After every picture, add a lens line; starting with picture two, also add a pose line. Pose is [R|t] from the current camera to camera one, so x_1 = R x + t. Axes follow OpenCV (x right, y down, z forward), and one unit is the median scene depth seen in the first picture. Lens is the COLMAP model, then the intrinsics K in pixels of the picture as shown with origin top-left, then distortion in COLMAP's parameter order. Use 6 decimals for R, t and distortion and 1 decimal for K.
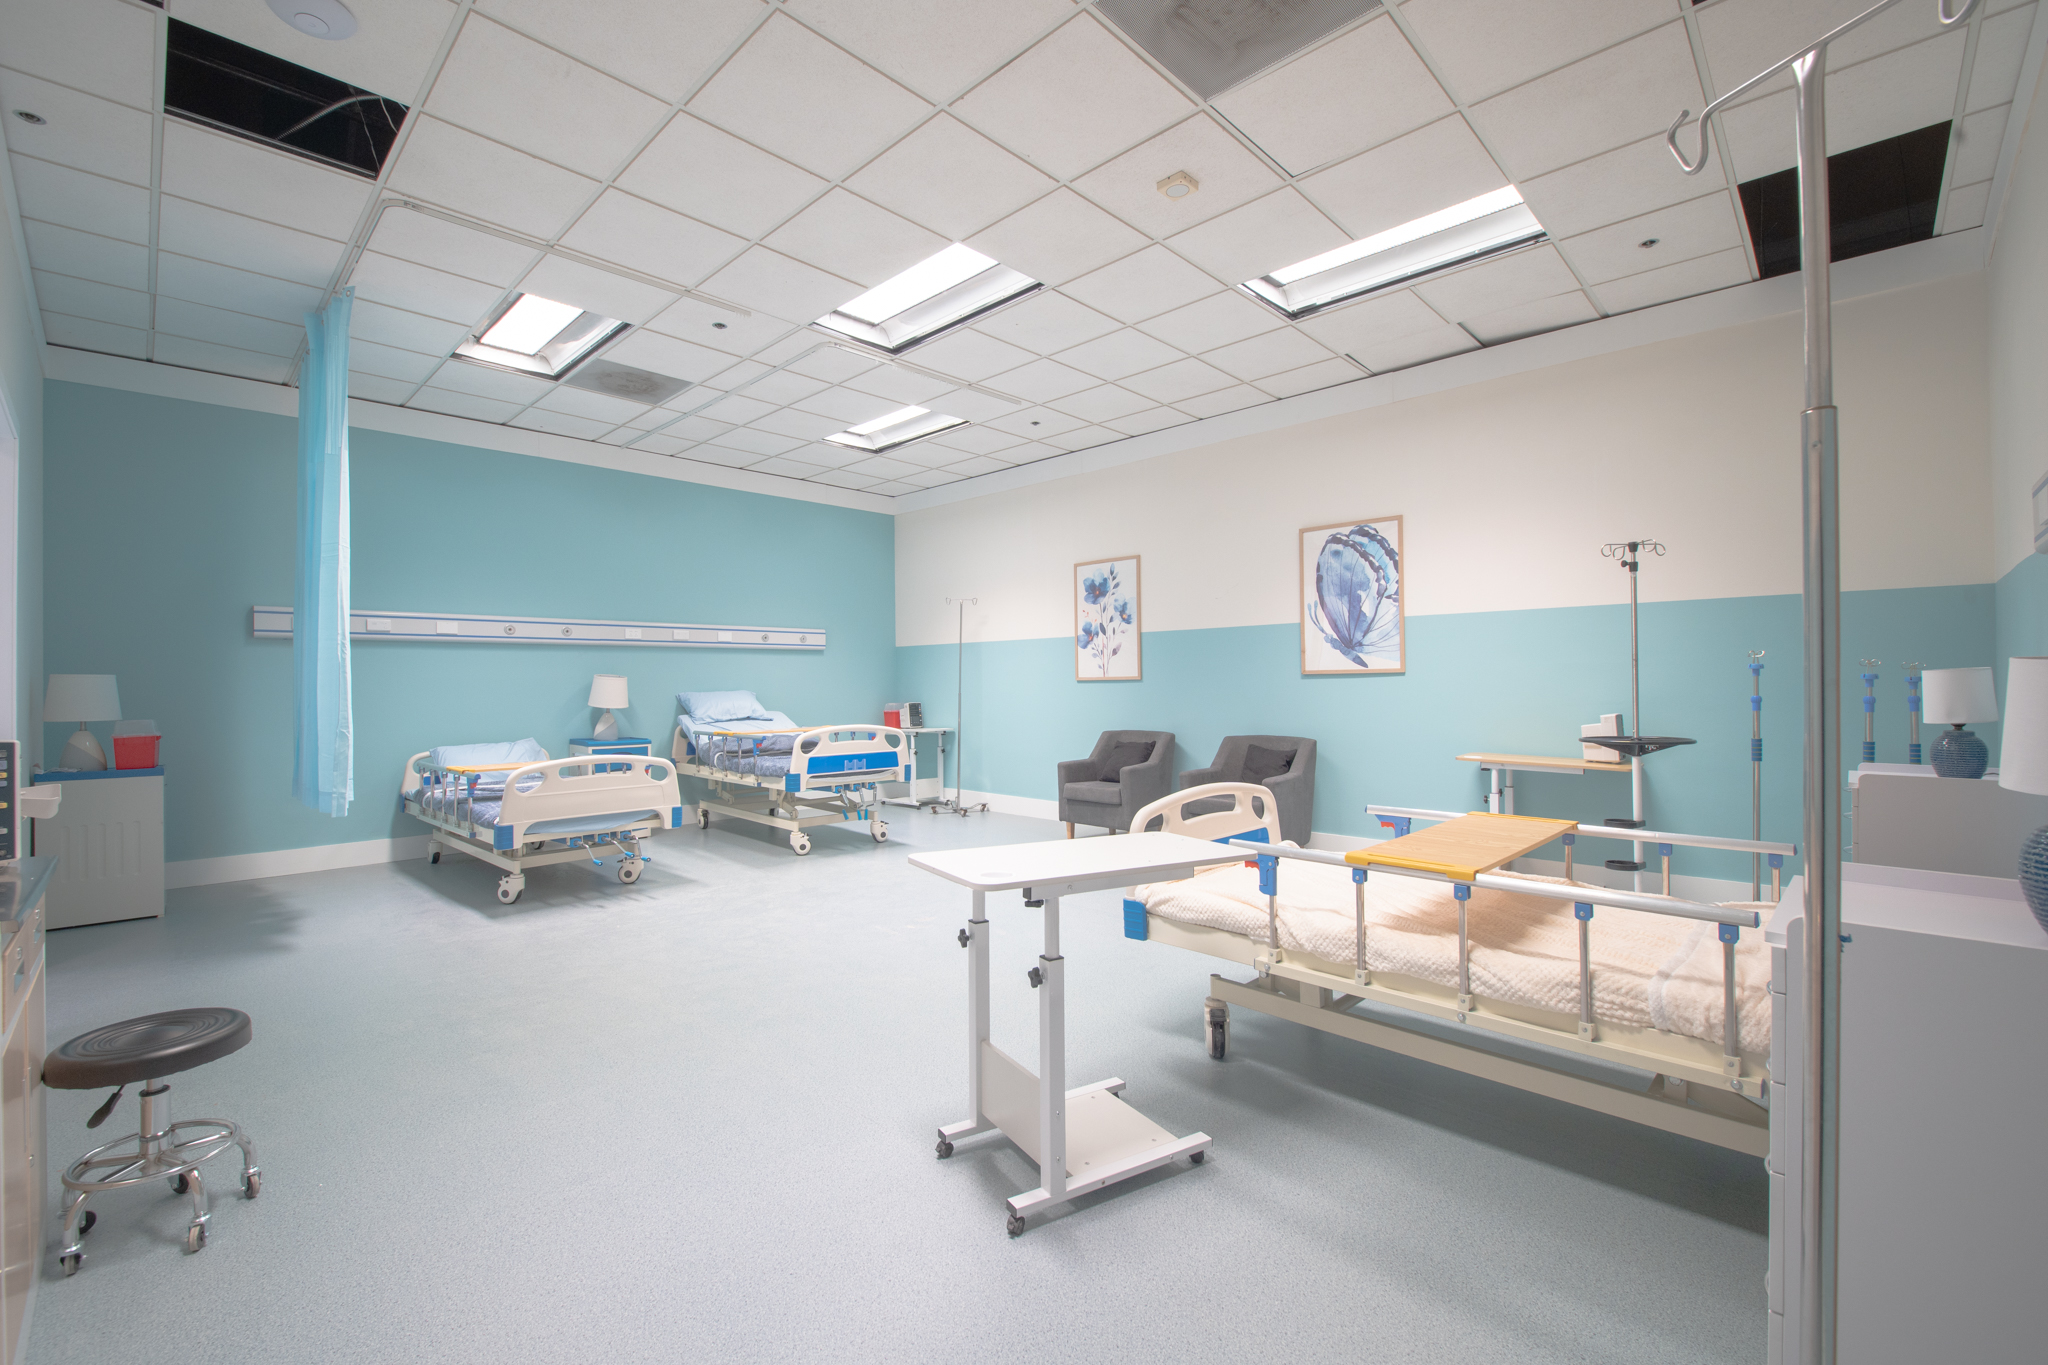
lens RADIAL K [[855.4, 0, 992.9], [0, 855.4, 685.4], [0, 0, 1]] dist [0.001323, -0.002905]
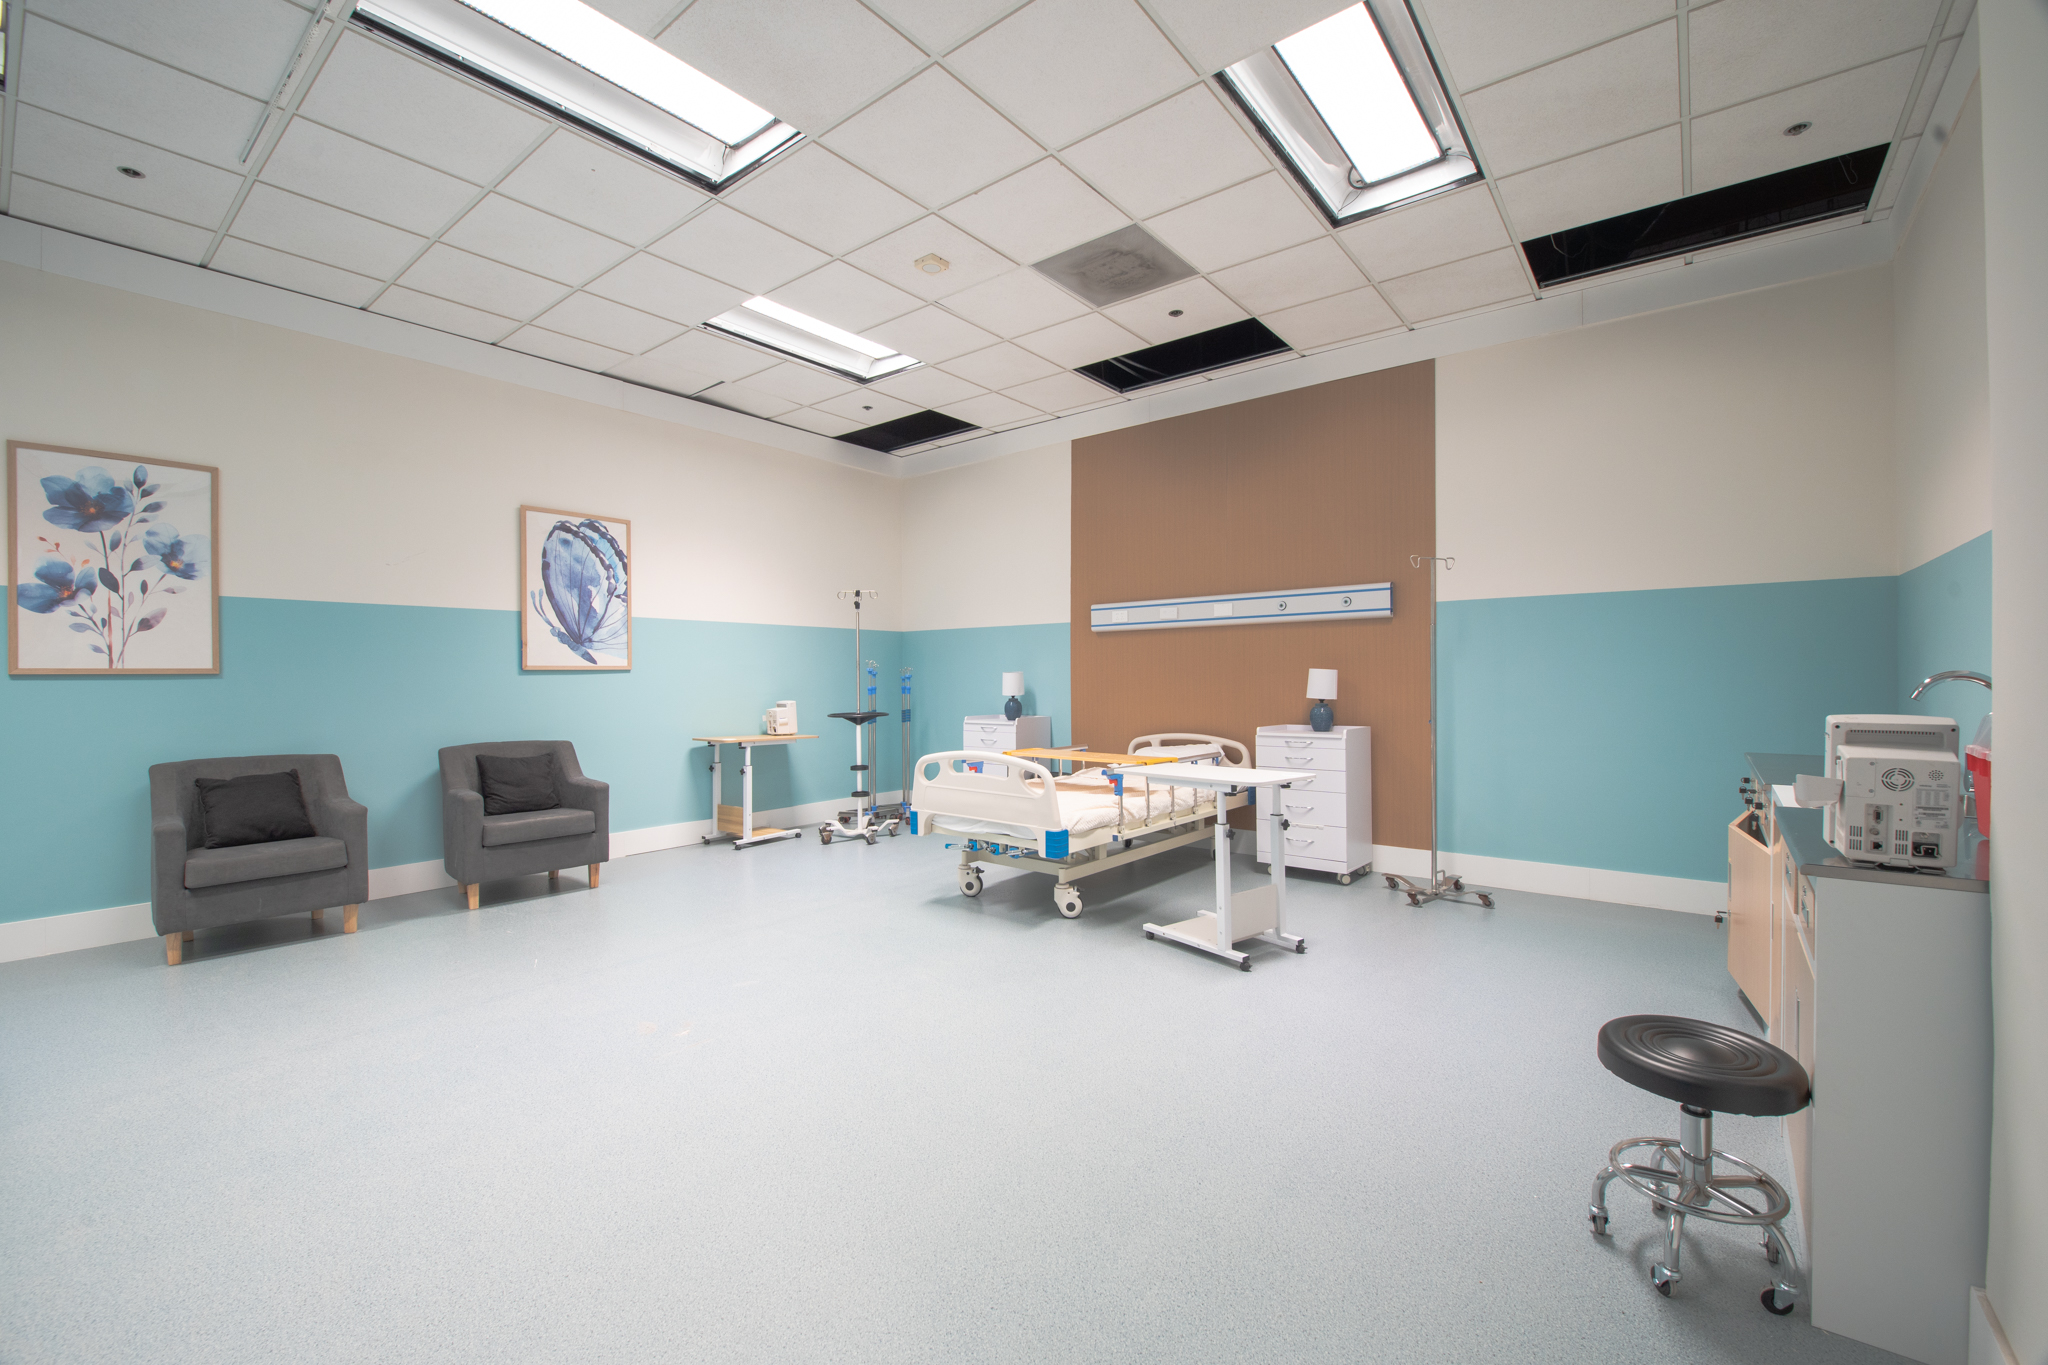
lens RADIAL K [[855.4, 0, 1039.7], [0, 855.4, 681.4], [0, 0, 1]] dist [0.001323, -0.002905]
pose [[-0.124462, 0.005499, 0.992209, -0.598857], [0.010529, 0.999936, -0.004221, 0.008493], [-0.992169, 0.009922, -0.124512, 0.600045]]
